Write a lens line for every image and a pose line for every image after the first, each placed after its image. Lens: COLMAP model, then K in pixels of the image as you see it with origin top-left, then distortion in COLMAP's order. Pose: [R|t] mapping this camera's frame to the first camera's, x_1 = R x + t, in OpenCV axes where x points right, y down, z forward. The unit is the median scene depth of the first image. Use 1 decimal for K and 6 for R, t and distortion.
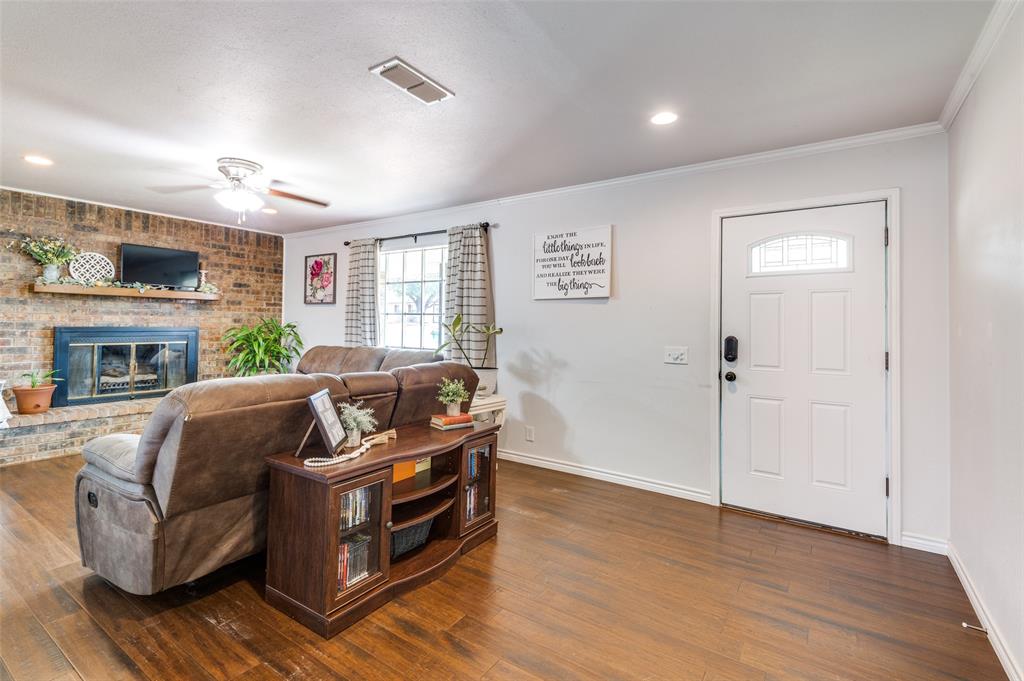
lens RADIAL K [[475.1, 0, 511.2], [0, 475.1, 317.1], [0, 0, 1]] dist [0.029316, -0.014176]
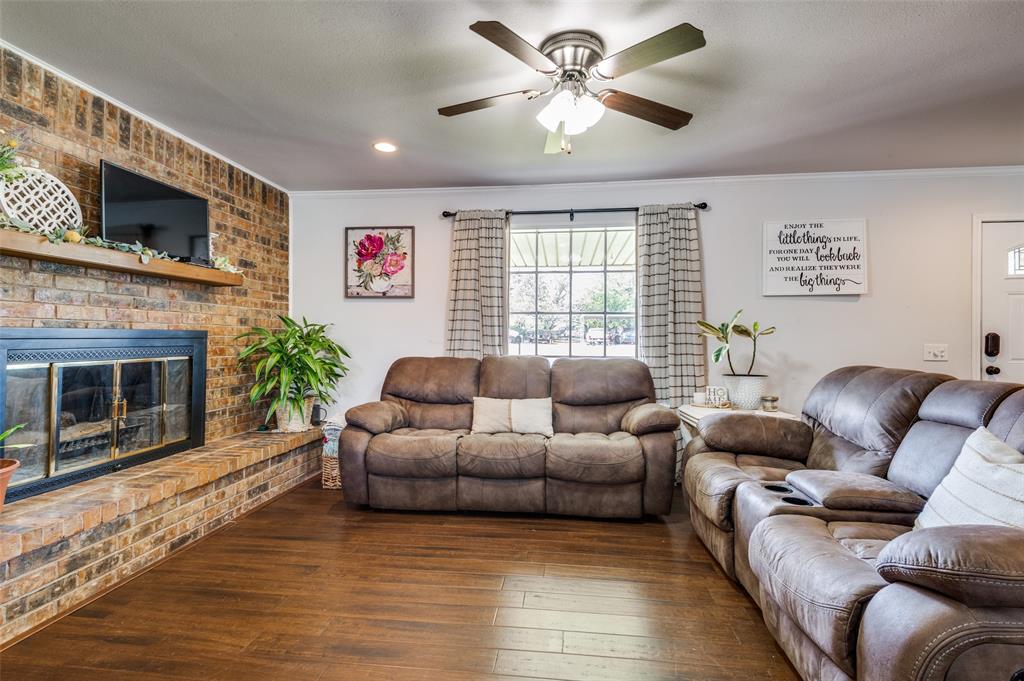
lens RADIAL K [[465.0, 0, 514.3], [0, 465.0, 337.8], [0, 0, 1]] dist [0.031514, -0.014119]
pose [[0.889366, -0.009861, 0.457089, -0.628653], [-0.000111, 0.999763, 0.021785, 0.018198], [-0.457195, -0.019426, 0.889154, 0.354283]]
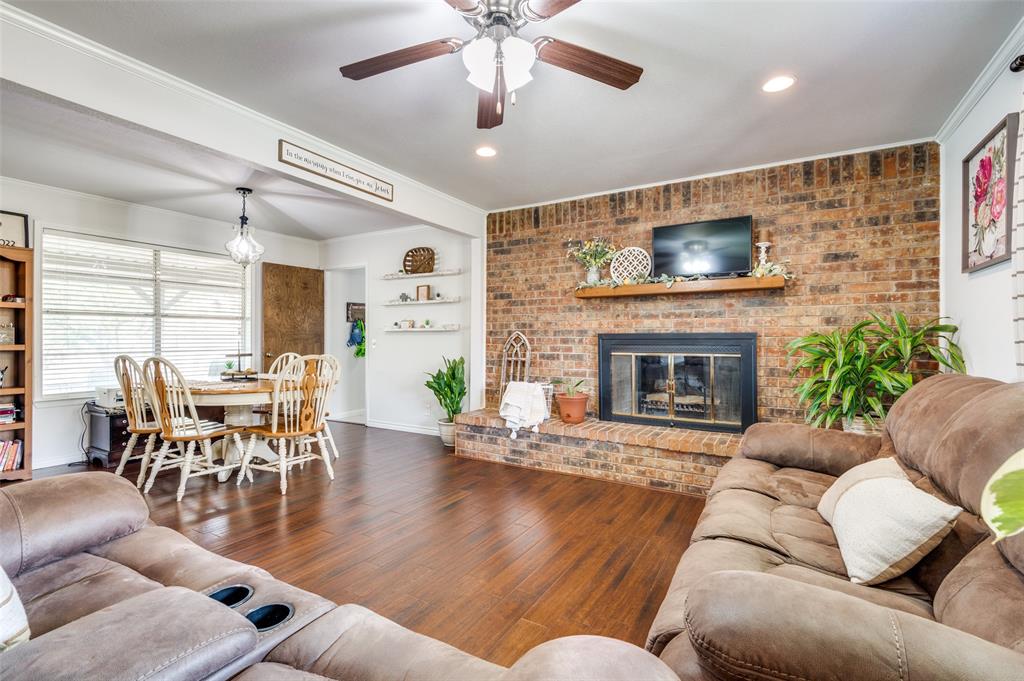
lens RADIAL K [[458.7, 0, 518.9], [0, 458.7, 340.2], [0, 0, 1]] dist [0.022535, -0.014558]
pose [[0.073310, -0.010465, -0.997254, -0.065219], [0.017904, 0.999798, -0.009176, 0.033886], [0.997148, -0.017182, 0.073483, 0.690981]]
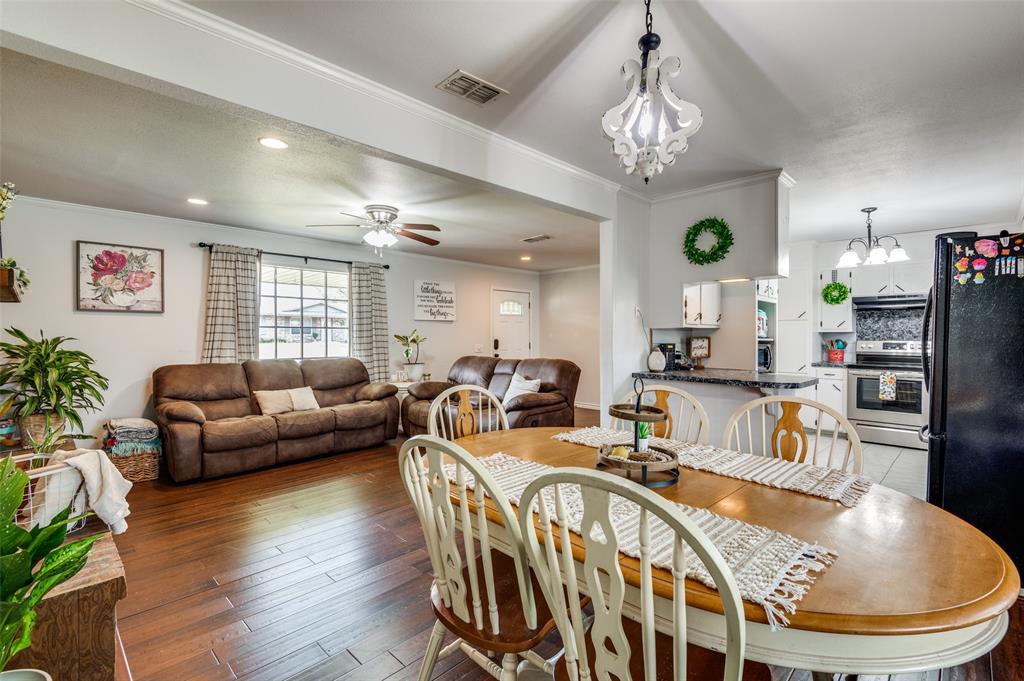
lens RADIAL K [[460.6, 0, 515.6], [0, 460.6, 337.5], [0, 0, 1]] dist [0.042499, -0.034022]
pose [[0.179685, -0.020190, 0.983517, -1.176059], [-0.014451, 0.999627, 0.023161, -0.015301], [-0.983618, -0.018374, 0.179327, 0.310833]]
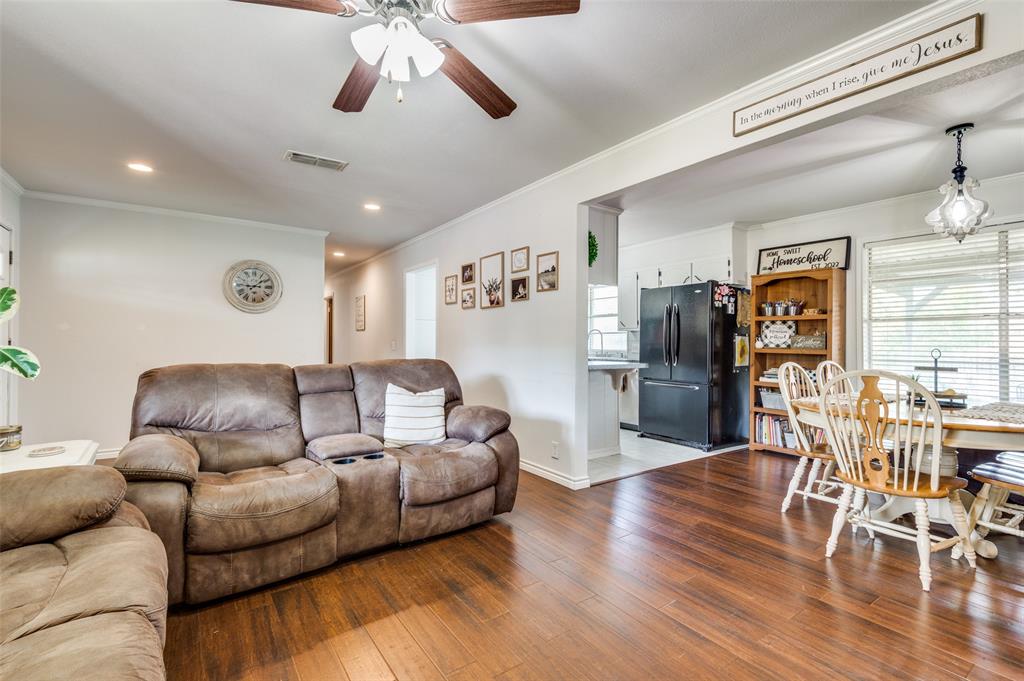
lens RADIAL K [[466.4, 0, 513.3], [0, 466.4, 336.3], [0, 0, 1]] dist [0.003000, -0.001246]
pose [[-0.934456, -0.014877, 0.355767, -0.586145], [-0.025784, 0.999331, -0.025936, 0.032173], [-0.355143, -0.033409, -0.934215, 0.967545]]
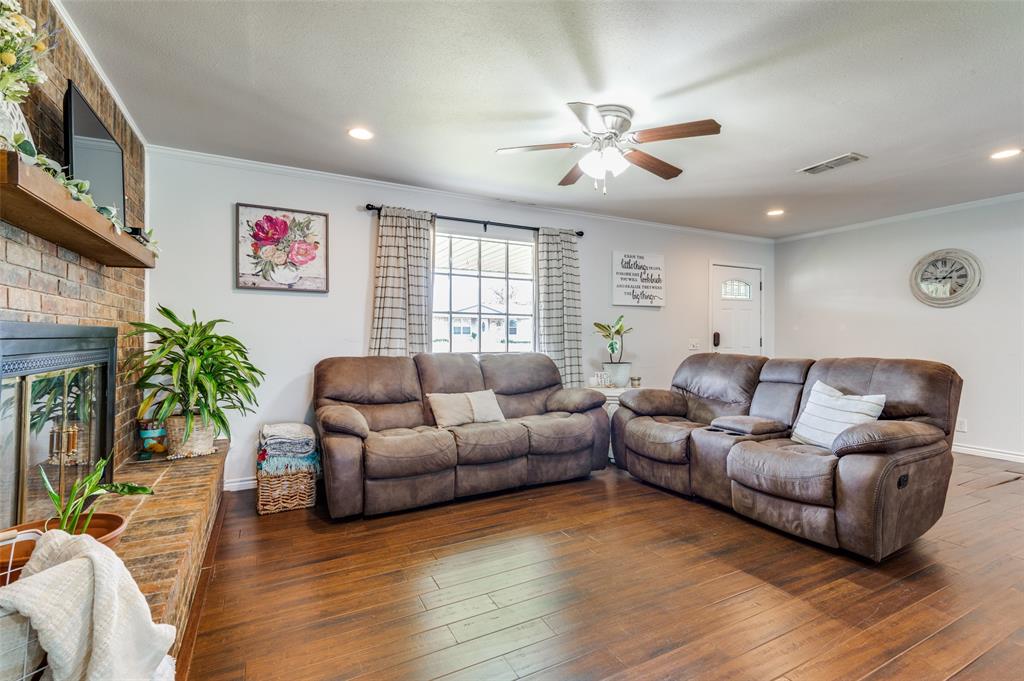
lens RADIAL K [[465.0, 0, 514.3], [0, 465.0, 337.8], [0, 0, 1]] dist [0.031514, -0.014119]
pose [[0.475760, -0.016186, 0.879426, -0.918919], [-0.011249, 0.999637, 0.024484, 0.016948], [-0.879503, -0.021542, 0.475405, 0.535229]]
